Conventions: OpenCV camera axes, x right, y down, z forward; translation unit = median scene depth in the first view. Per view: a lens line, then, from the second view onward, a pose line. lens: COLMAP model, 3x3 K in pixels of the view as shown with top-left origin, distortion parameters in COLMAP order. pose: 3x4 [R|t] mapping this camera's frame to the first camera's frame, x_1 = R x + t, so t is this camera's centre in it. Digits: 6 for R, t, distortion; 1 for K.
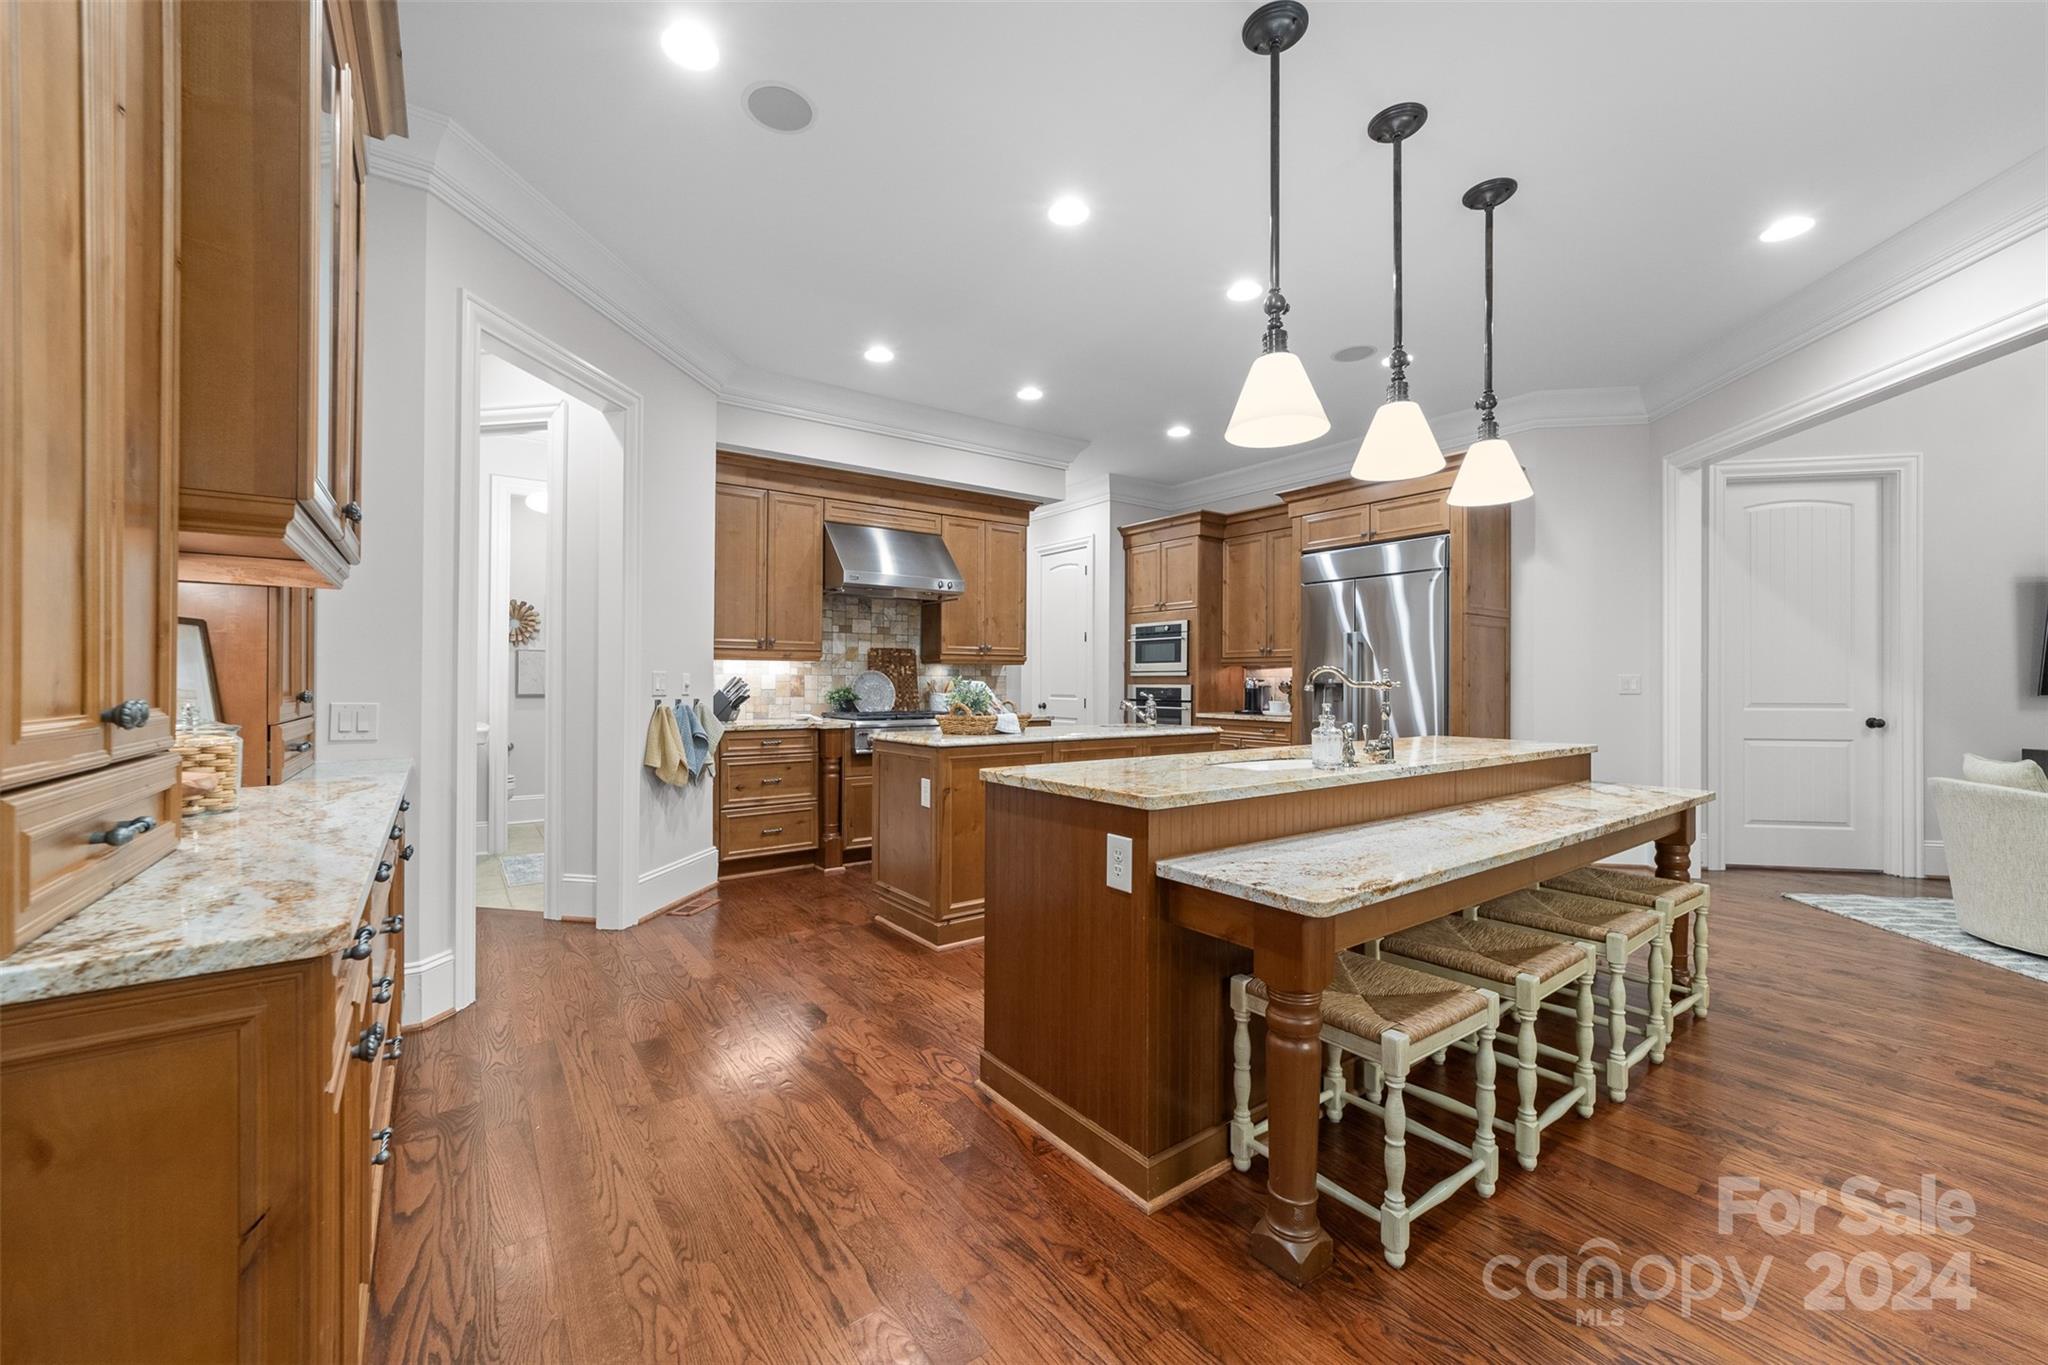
lens RADIAL K [[795.6, 0, 1006.6], [0, 795.6, 678.2], [0, 0, 1]] dist [-0.006622, 0.001808]
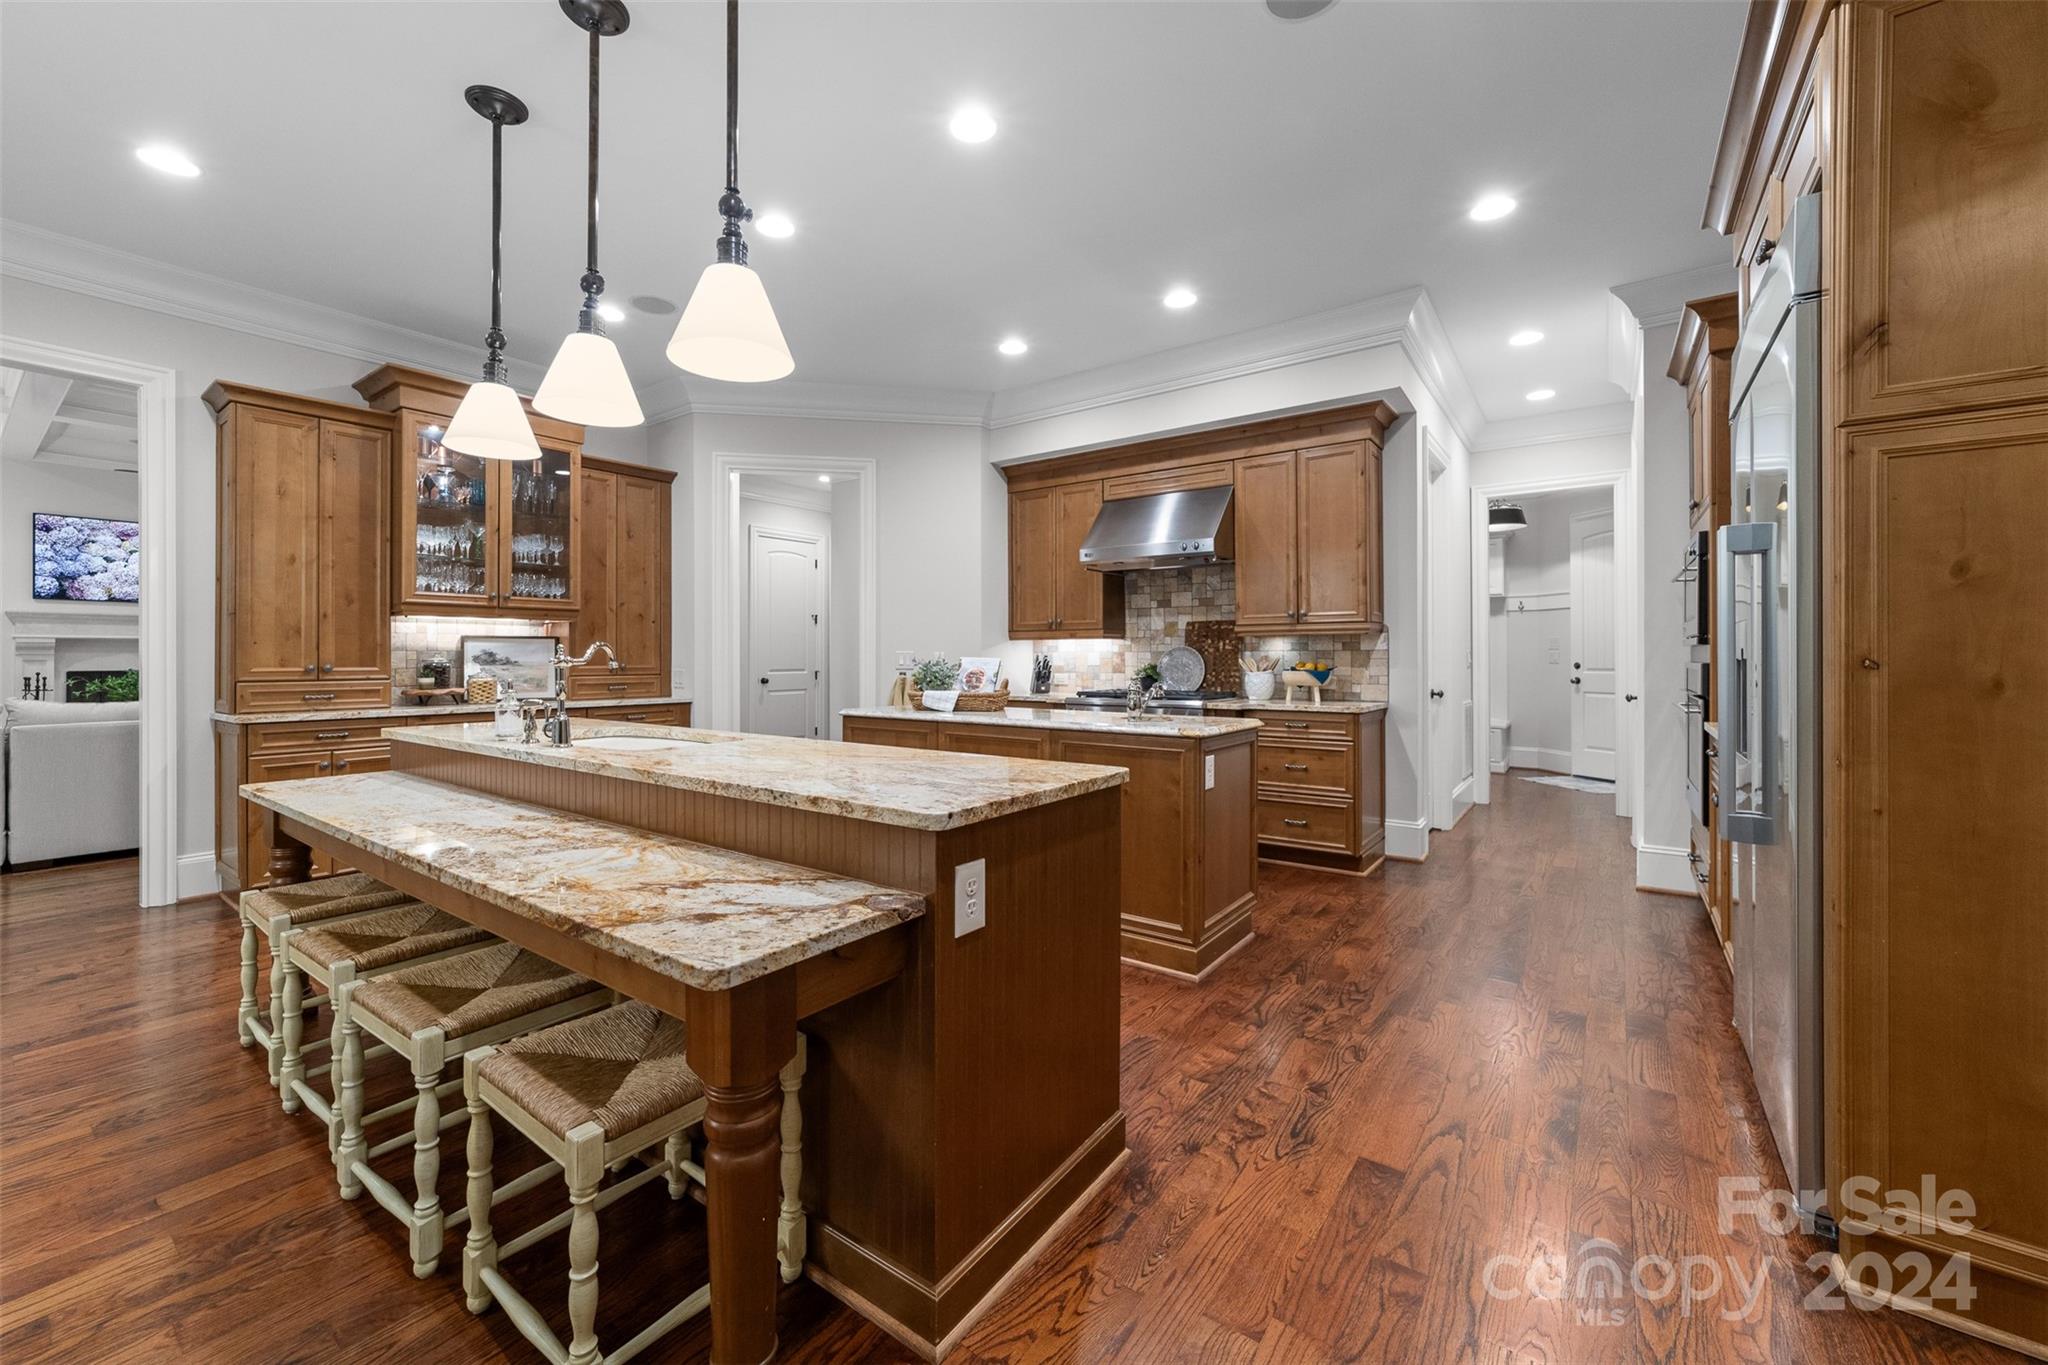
lens RADIAL K [[795.6, 0, 1025.0], [0, 795.6, 662.6], [0, 0, 1]] dist [-0.006622, 0.001808]
pose [[0.276942, 0.007166, -0.960860, 0.685983], [0.005691, 0.999942, 0.009097, -0.000164], [0.960870, -0.007987, 0.276885, 0.575268]]
